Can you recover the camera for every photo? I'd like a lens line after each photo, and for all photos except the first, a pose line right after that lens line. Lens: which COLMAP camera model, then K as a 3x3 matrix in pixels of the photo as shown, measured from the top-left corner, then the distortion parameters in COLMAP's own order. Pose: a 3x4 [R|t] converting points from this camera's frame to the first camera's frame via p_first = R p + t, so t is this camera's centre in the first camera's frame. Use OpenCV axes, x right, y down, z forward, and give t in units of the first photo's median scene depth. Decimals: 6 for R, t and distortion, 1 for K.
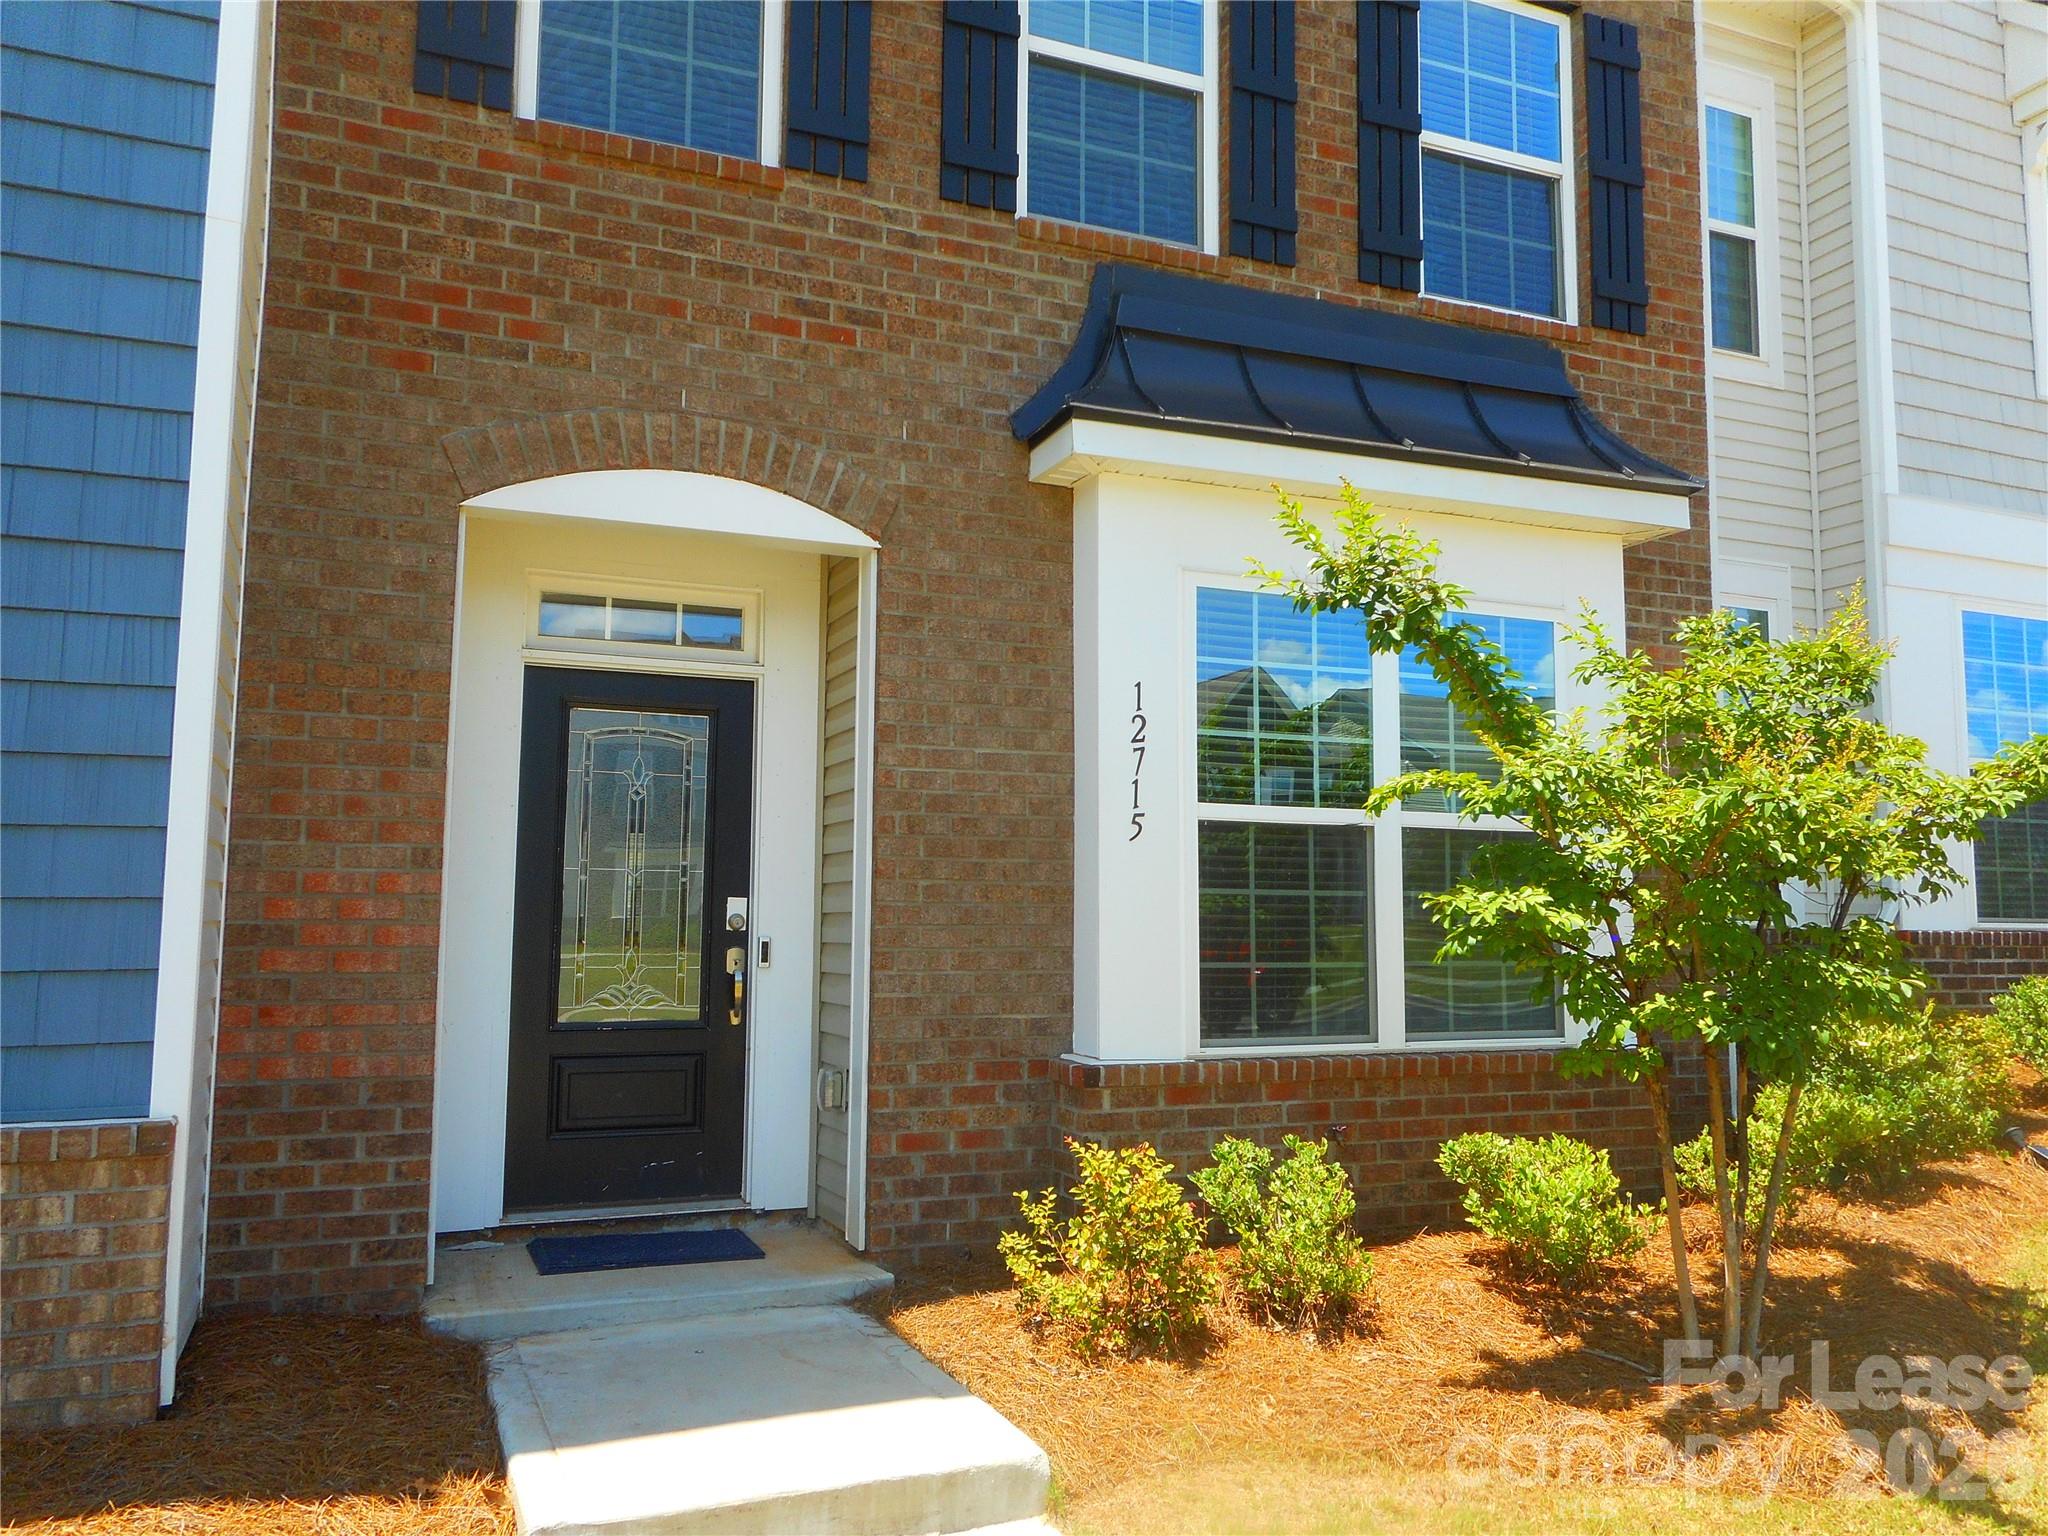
lens RADIAL K [[1578.0, 0, 1026.5], [0, 1578.0, 764.9], [0, 0, 1]] dist [0.025109, -0.000092]
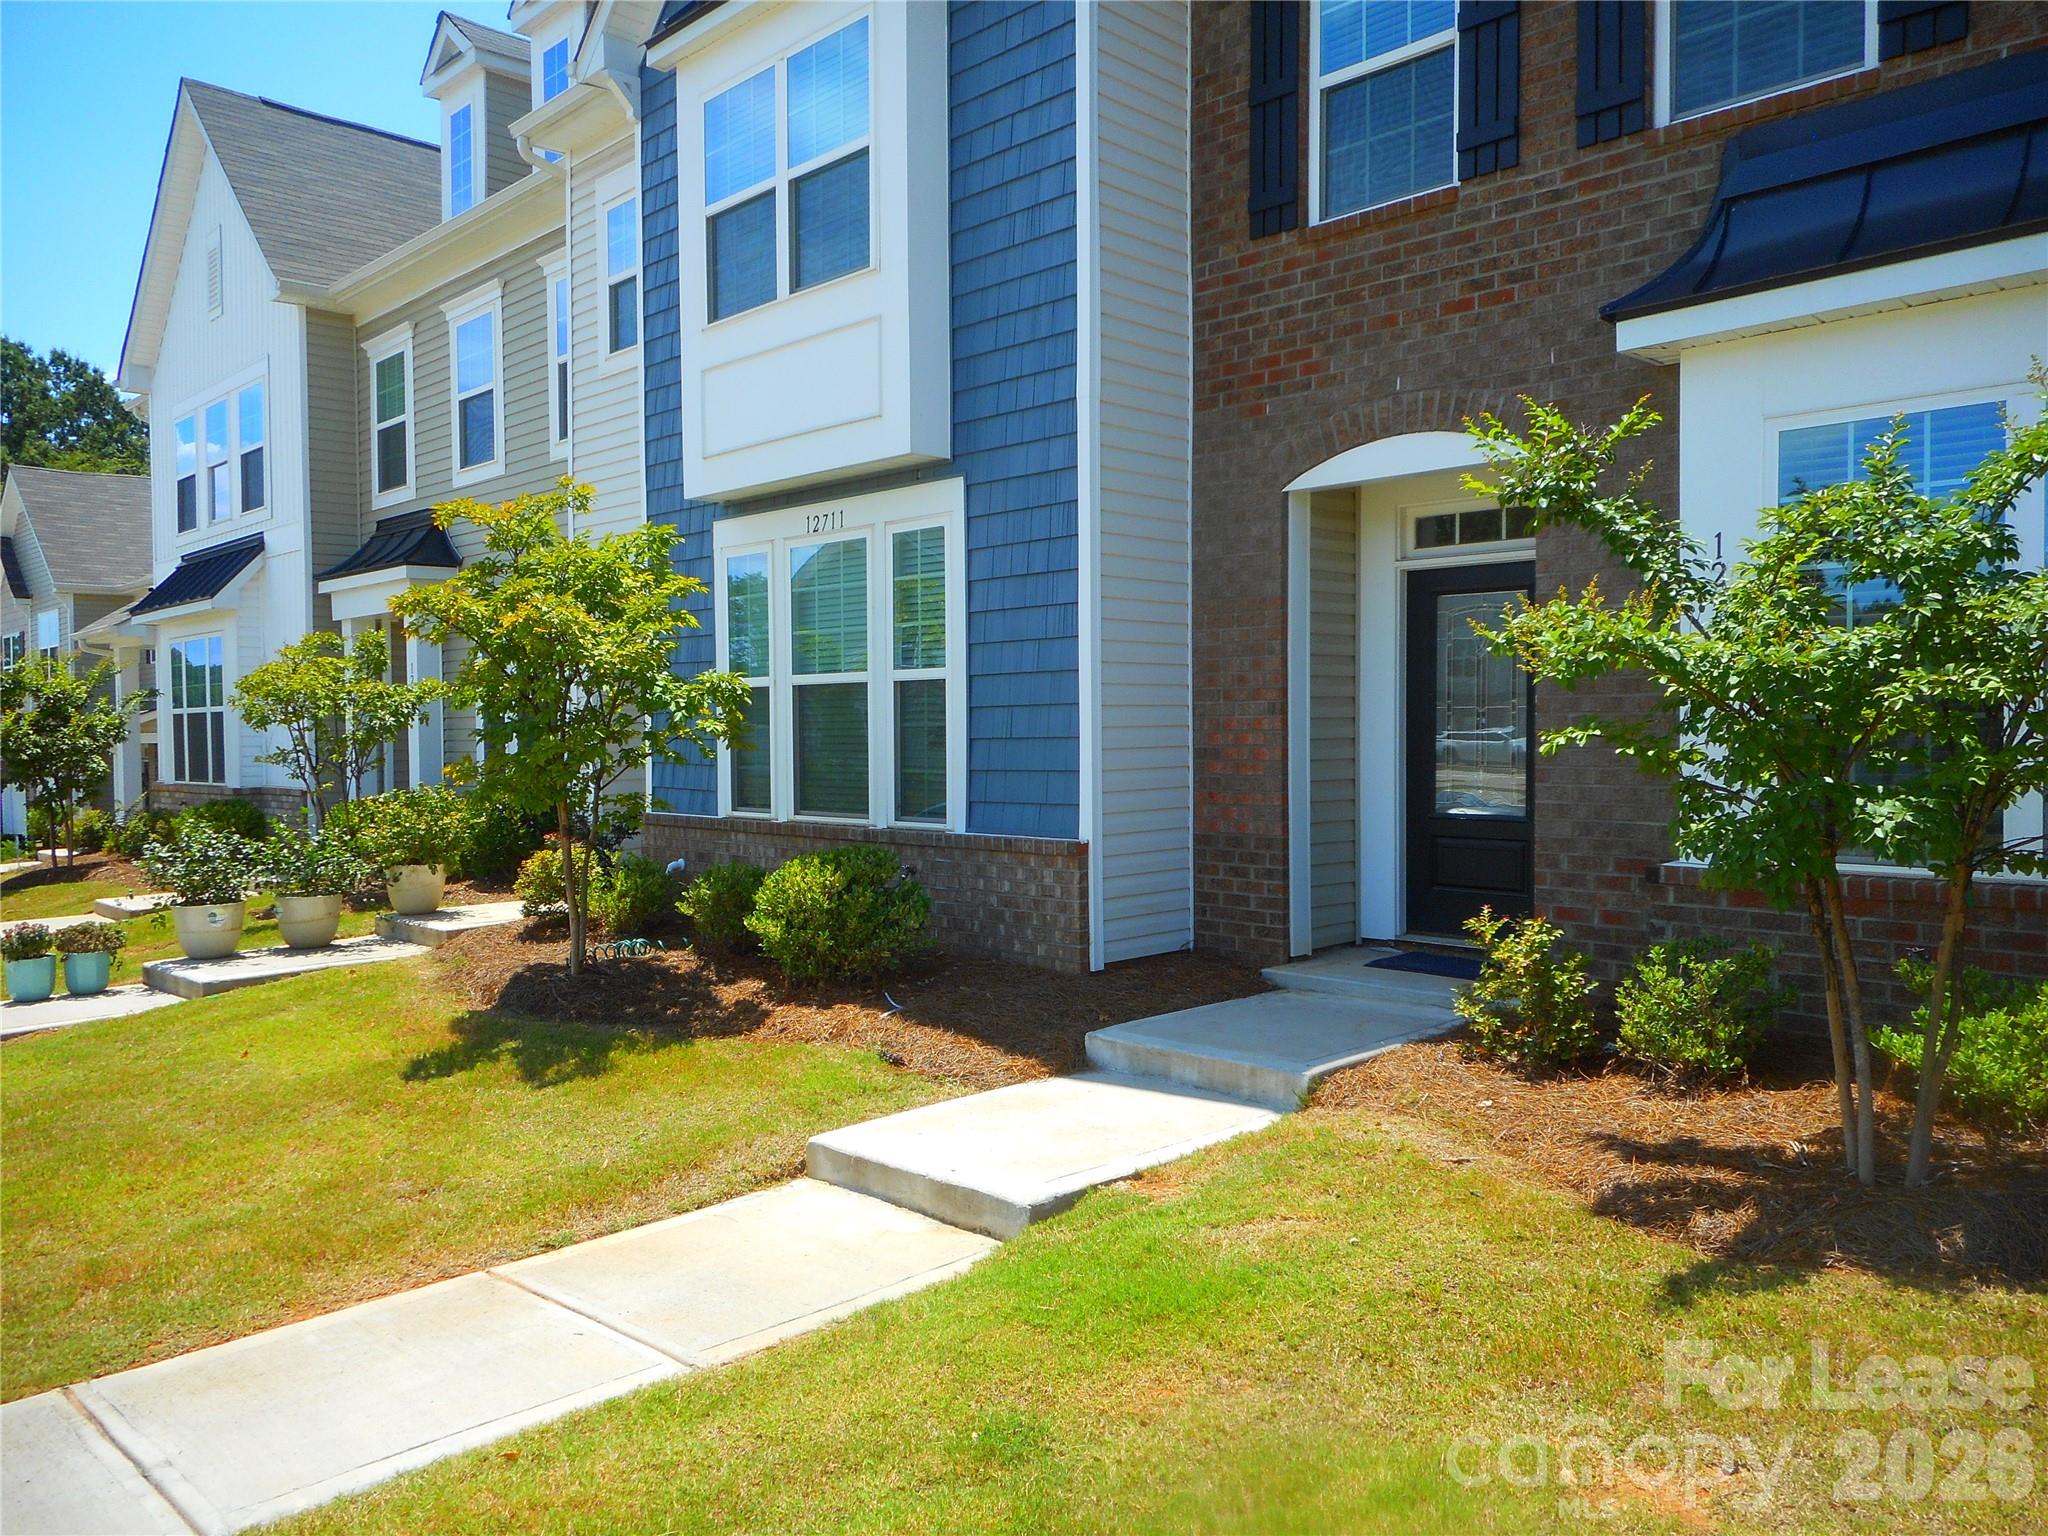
lens RADIAL K [[1578.0, 0, 1032.3], [0, 1578.0, 768.1], [0, 0, 1]] dist [0.025109, -0.000092]
pose [[0.366639, 0.015752, -0.930230, 0.982262], [0.100936, 0.993281, 0.056602, 0.000393], [0.924872, -0.114646, 0.362586, 0.130109]]
